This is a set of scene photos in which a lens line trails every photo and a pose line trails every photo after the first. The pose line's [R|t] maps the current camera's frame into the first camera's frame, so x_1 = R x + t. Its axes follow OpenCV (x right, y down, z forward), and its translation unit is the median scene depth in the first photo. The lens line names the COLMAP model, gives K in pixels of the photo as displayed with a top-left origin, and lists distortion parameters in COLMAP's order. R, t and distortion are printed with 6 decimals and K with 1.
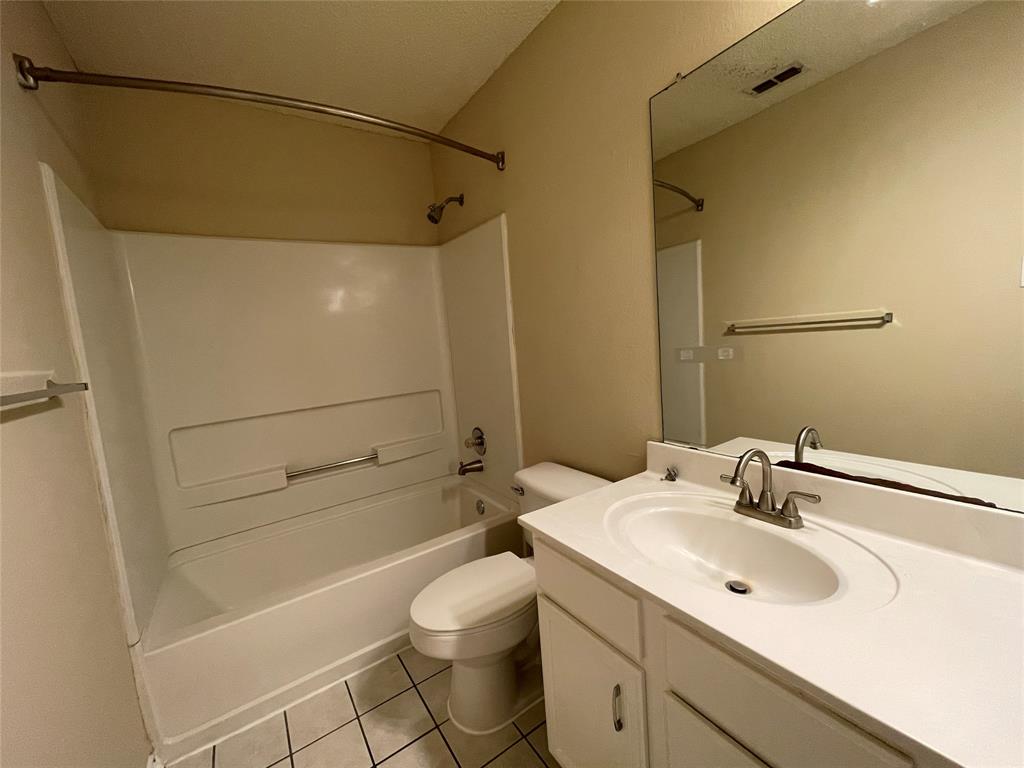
lens RADIAL K [[412.3, 0, 510.2], [0, 412.3, 382.7], [0, 0, 1]] dist [-0.002634, 0.001159]
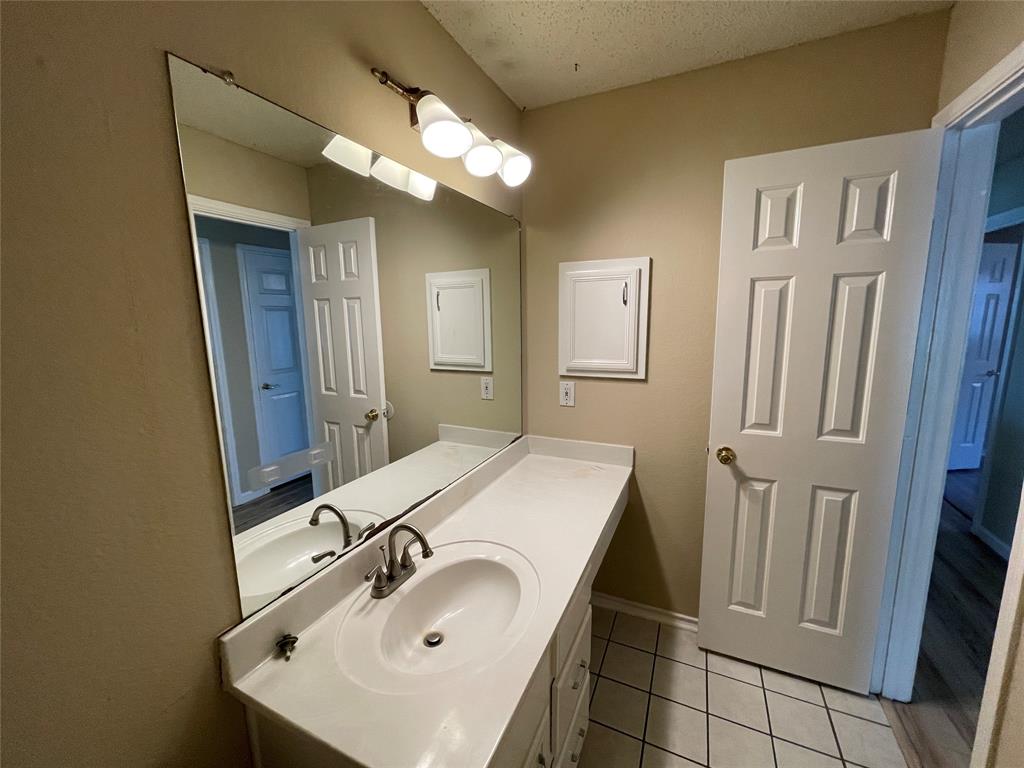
lens RADIAL K [[412.3, 0, 510.2], [0, 412.3, 382.7], [0, 0, 1]] dist [-0.002634, 0.001159]
pose [[-0.519261, -0.046919, 0.853327, -0.264538], [0.144851, 0.979213, 0.141984, -0.175606], [-0.842251, 0.197332, -0.501671, 0.659077]]
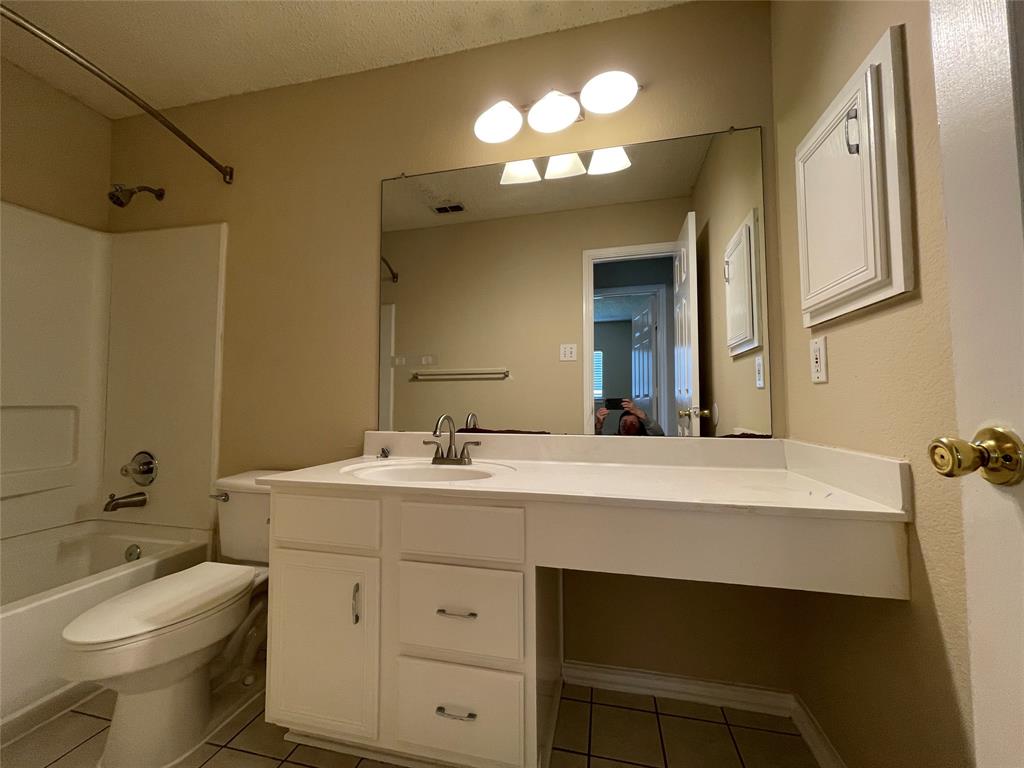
lens RADIAL K [[412.3, 0, 510.2], [0, 412.3, 382.7], [0, 0, 1]] dist [-0.002634, 0.001159]
pose [[0.729055, 0.109118, 0.675701, -0.148429], [0.018332, 0.983743, -0.178643, 0.171029], [-0.684209, 0.142628, 0.715203, -0.144592]]
